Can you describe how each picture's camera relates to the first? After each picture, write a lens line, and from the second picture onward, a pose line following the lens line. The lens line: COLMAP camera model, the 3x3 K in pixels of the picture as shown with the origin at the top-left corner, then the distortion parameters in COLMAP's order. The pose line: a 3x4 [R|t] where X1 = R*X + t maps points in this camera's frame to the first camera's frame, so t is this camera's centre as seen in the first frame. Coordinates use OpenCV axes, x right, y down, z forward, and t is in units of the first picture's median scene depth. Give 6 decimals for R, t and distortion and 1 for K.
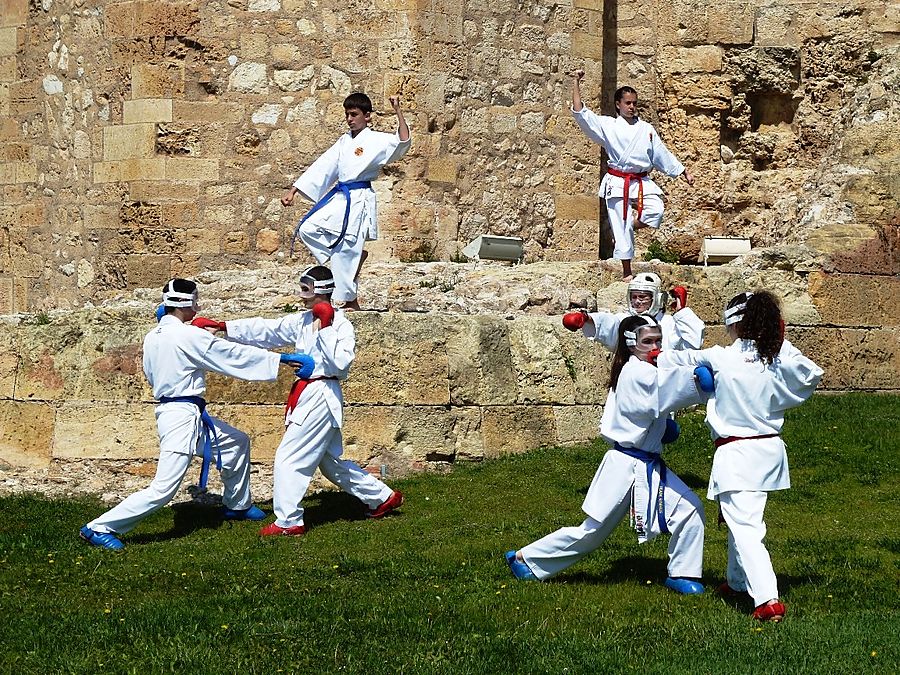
lens RADIAL K [[2610.7, 0, 444.2], [0, 2610.7, 338.8], [0, 0, 1]] dist [0.146614, 0.000000]
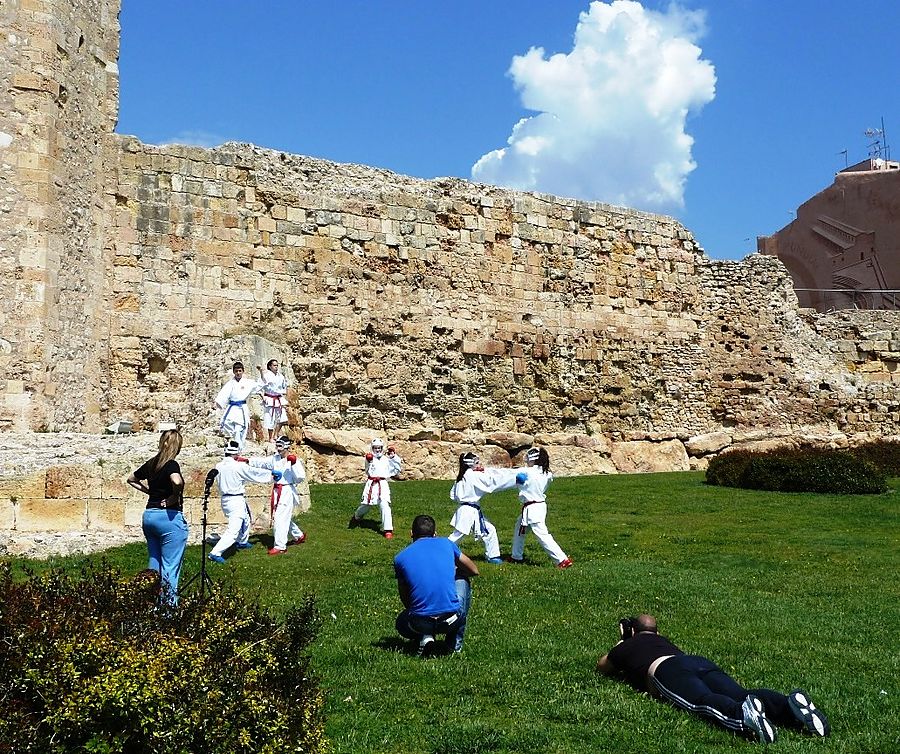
lens RADIAL K [[1189.9, 0, 492.7], [0, 1189.9, 335.7], [0, 0, 1]] dist [-0.007264, 0.000000]
pose [[0.776907, 0.055638, 0.627153, -0.322742], [0.013518, 0.994384, -0.104963, -0.001346], [-0.629471, 0.090024, 0.771792, 0.018580]]
